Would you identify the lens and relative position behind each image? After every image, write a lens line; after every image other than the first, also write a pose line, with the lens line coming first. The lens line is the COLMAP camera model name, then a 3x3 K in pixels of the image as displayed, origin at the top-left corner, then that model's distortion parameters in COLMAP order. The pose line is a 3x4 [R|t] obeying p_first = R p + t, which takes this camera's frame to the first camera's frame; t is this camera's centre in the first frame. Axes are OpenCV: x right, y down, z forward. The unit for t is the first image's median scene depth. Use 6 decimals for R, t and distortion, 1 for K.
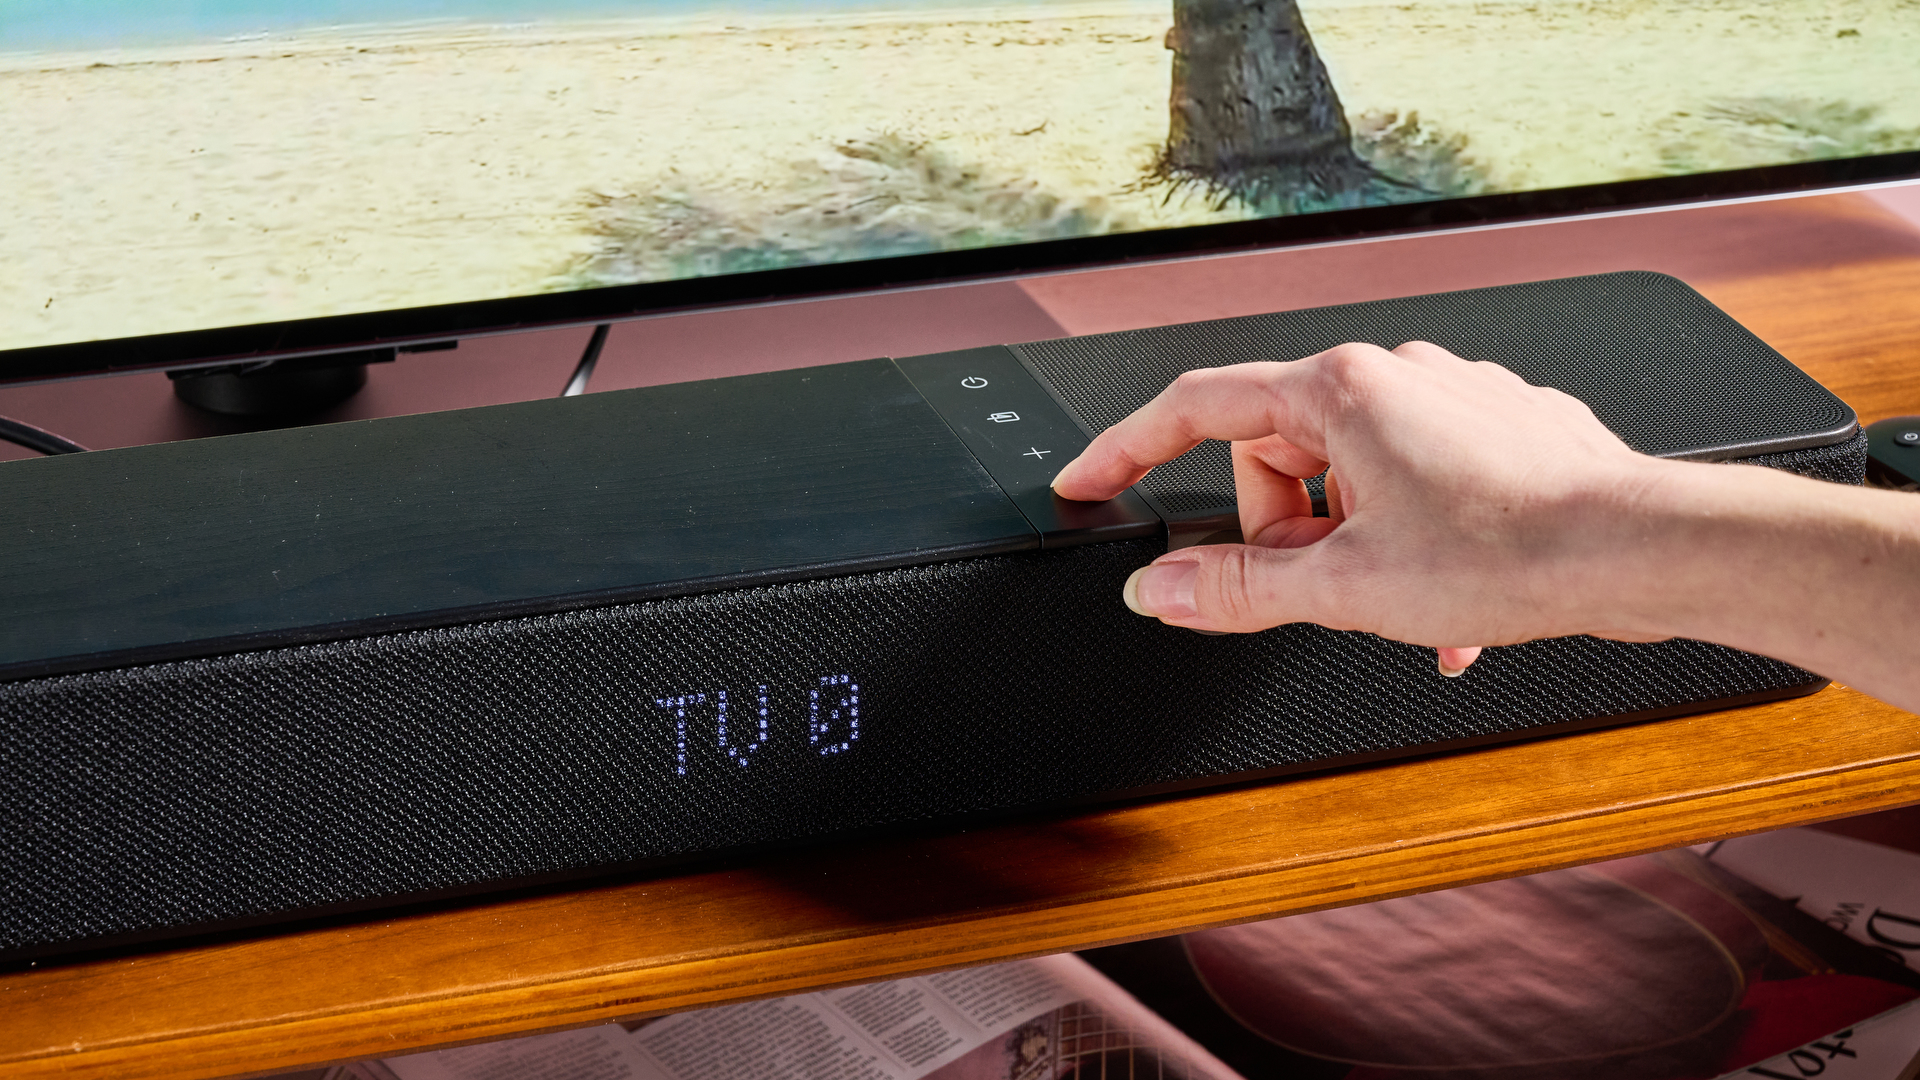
lens RADIAL K [[4607.1, 0, 956.9], [0, 4607.1, 539.0], [0, 0, 1]] dist [-0.081226, 0.000000]
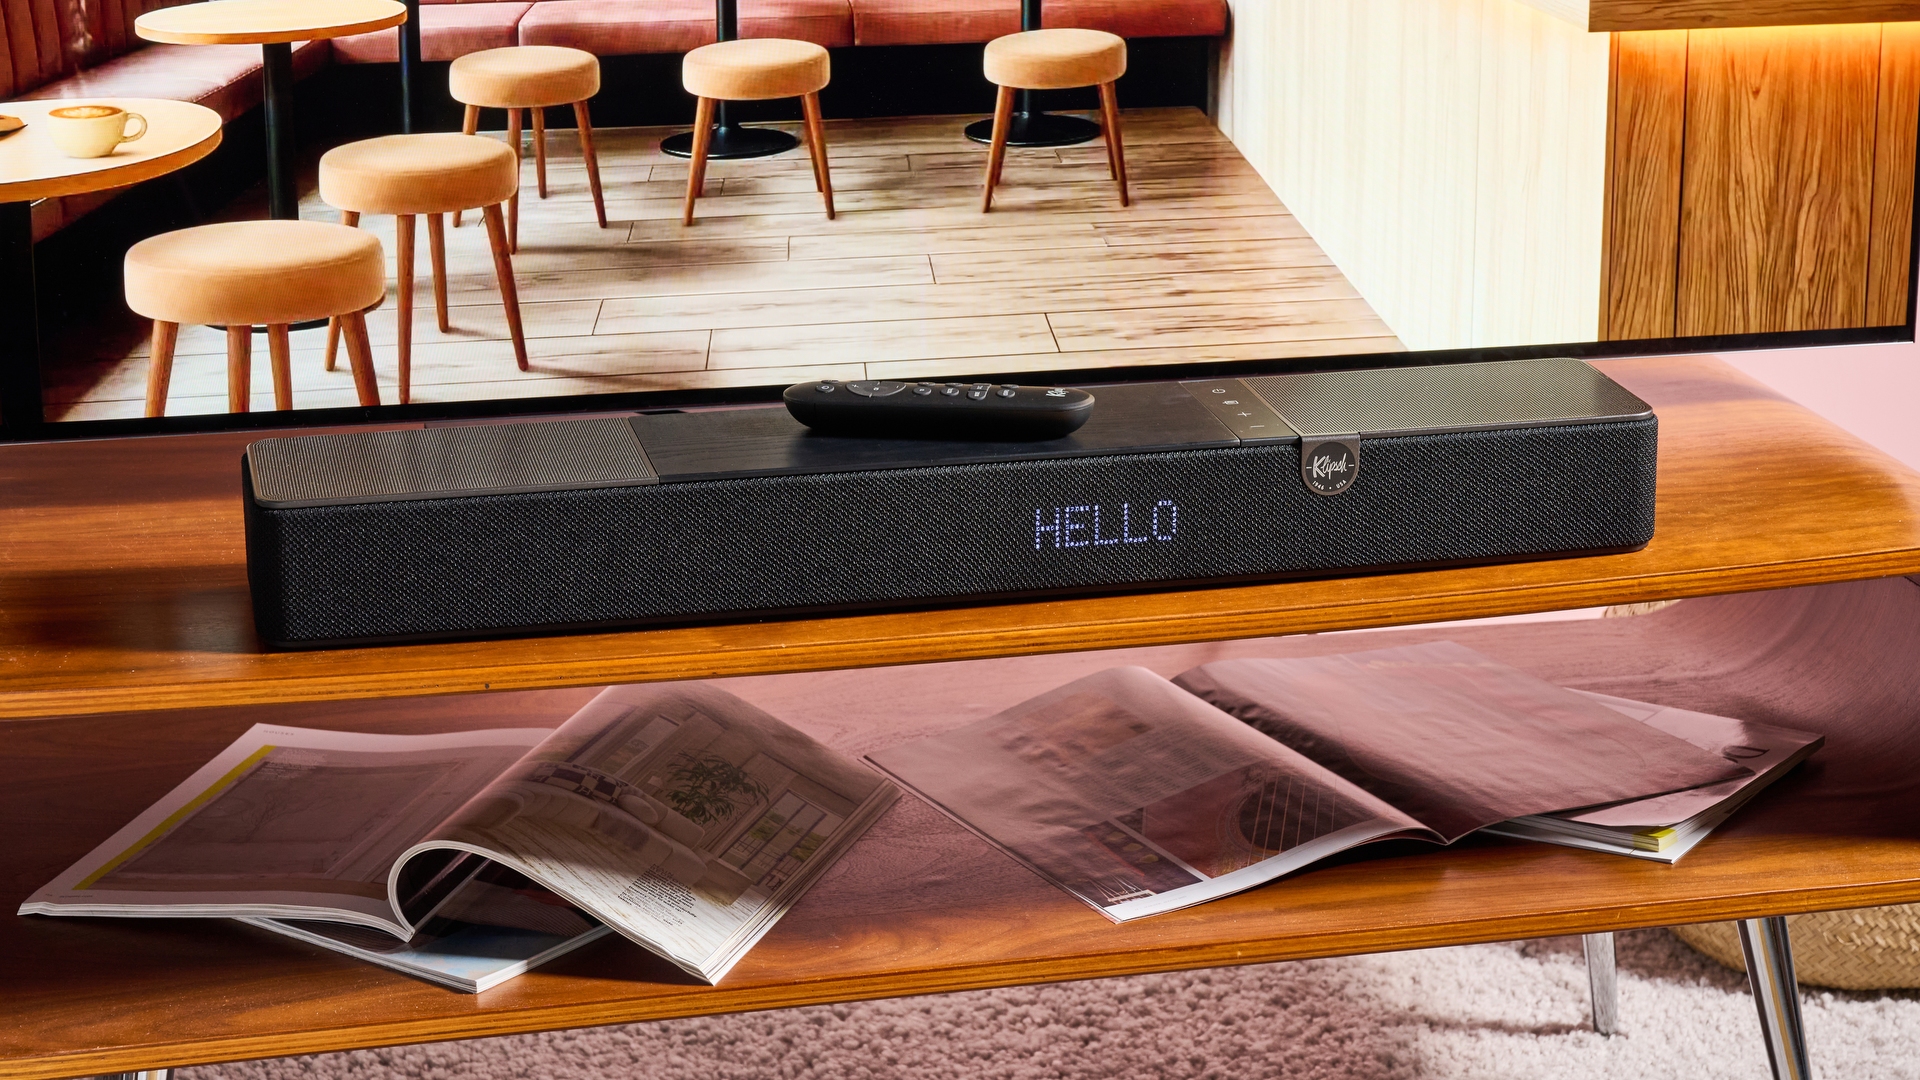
lens RADIAL K [[4607.1, 0, 963.4], [0, 4607.1, 540.6], [0, 0, 1]] dist [-0.081226, 0.000000]
pose [[0.994418, 0.019086, -0.103774, 0.113801], [-0.033369, 0.989912, -0.137698, 0.346175], [0.100099, 0.140392, 0.985023, -1.103587]]
